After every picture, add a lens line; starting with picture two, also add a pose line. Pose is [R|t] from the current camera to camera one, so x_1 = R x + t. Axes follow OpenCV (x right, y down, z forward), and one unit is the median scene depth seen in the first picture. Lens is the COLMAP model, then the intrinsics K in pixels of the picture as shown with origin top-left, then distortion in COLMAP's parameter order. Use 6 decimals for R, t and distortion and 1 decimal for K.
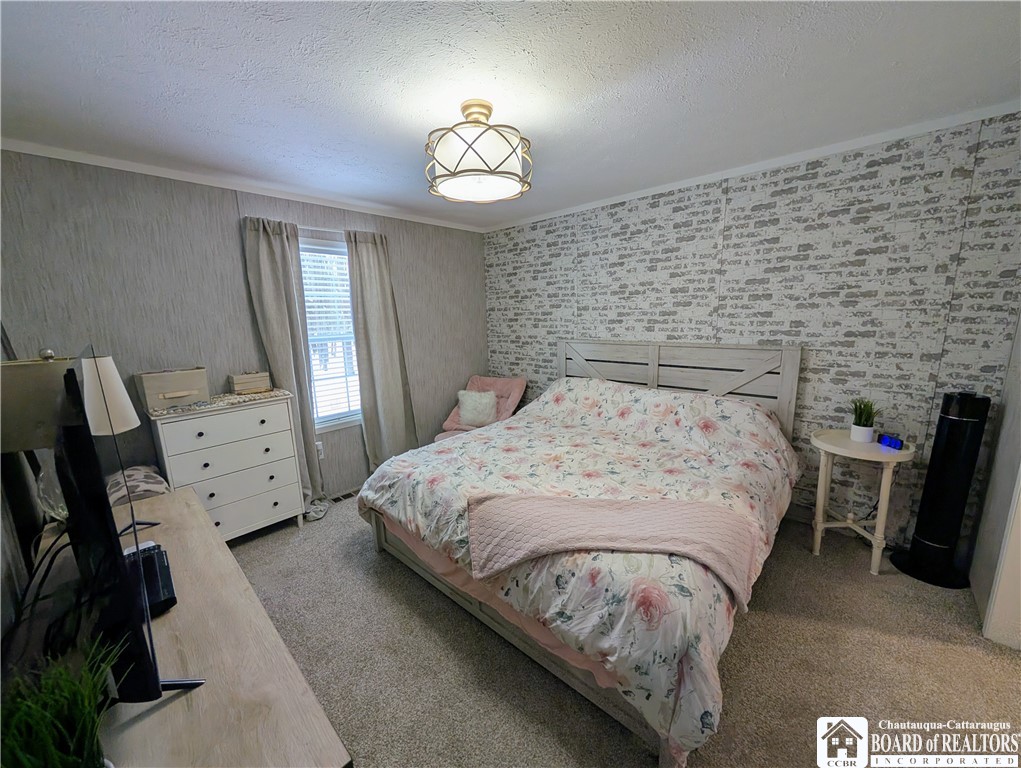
lens RADIAL K [[389.4, 0, 511.3], [0, 389.4, 389.0], [0, 0, 1]] dist [0.000115, 0.000368]
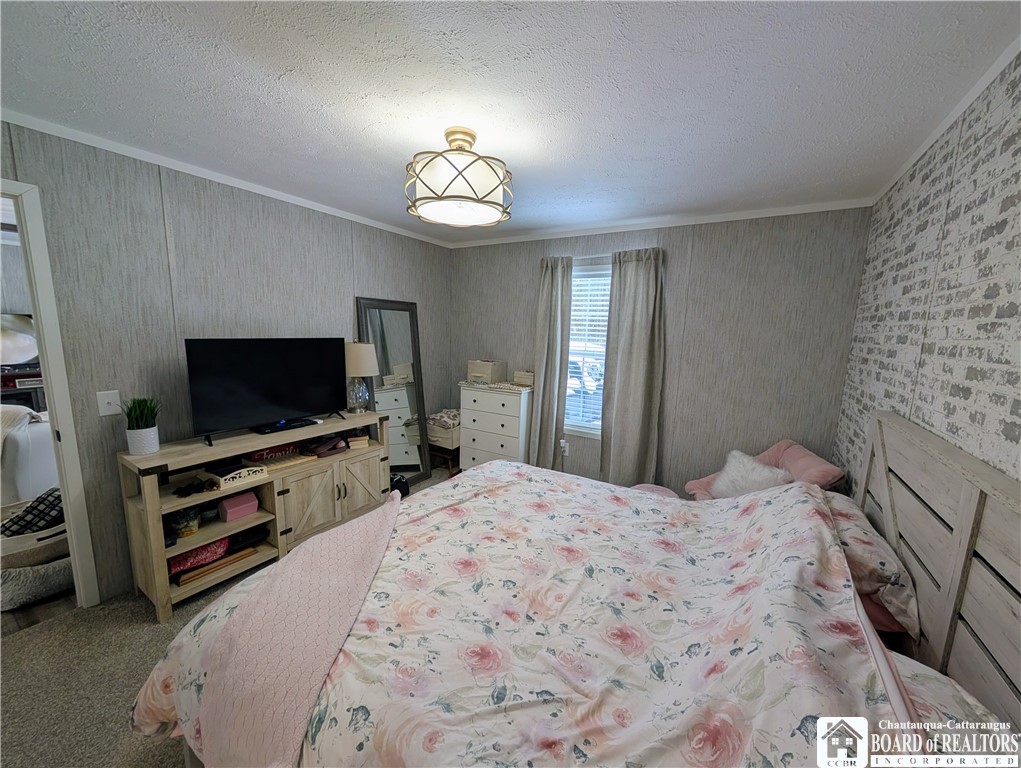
lens RADIAL K [[389.4, 0, 513.0], [0, 389.4, 387.1], [0, 0, 1]] dist [0.000115, 0.000368]
pose [[0.188974, 0.183261, -0.964730, 0.613900], [-0.222269, 0.964917, 0.139757, -0.156695], [0.956496, 0.188019, 0.223078, 0.611620]]
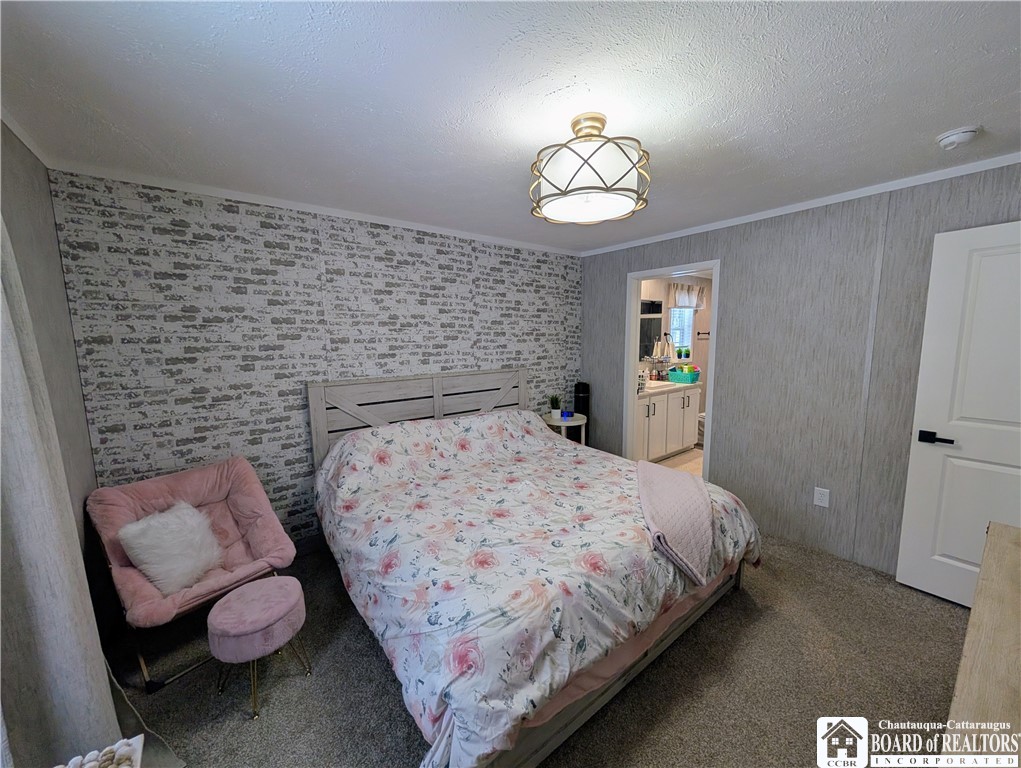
lens RADIAL K [[389.4, 0, 516.0], [0, 389.4, 389.1], [0, 0, 1]] dist [0.000115, 0.000368]
pose [[0.156774, -0.111695, 0.981298, -0.645665], [0.194981, 0.977530, 0.080116, -0.130920], [-0.968196, 0.178774, 0.175030, 0.666239]]
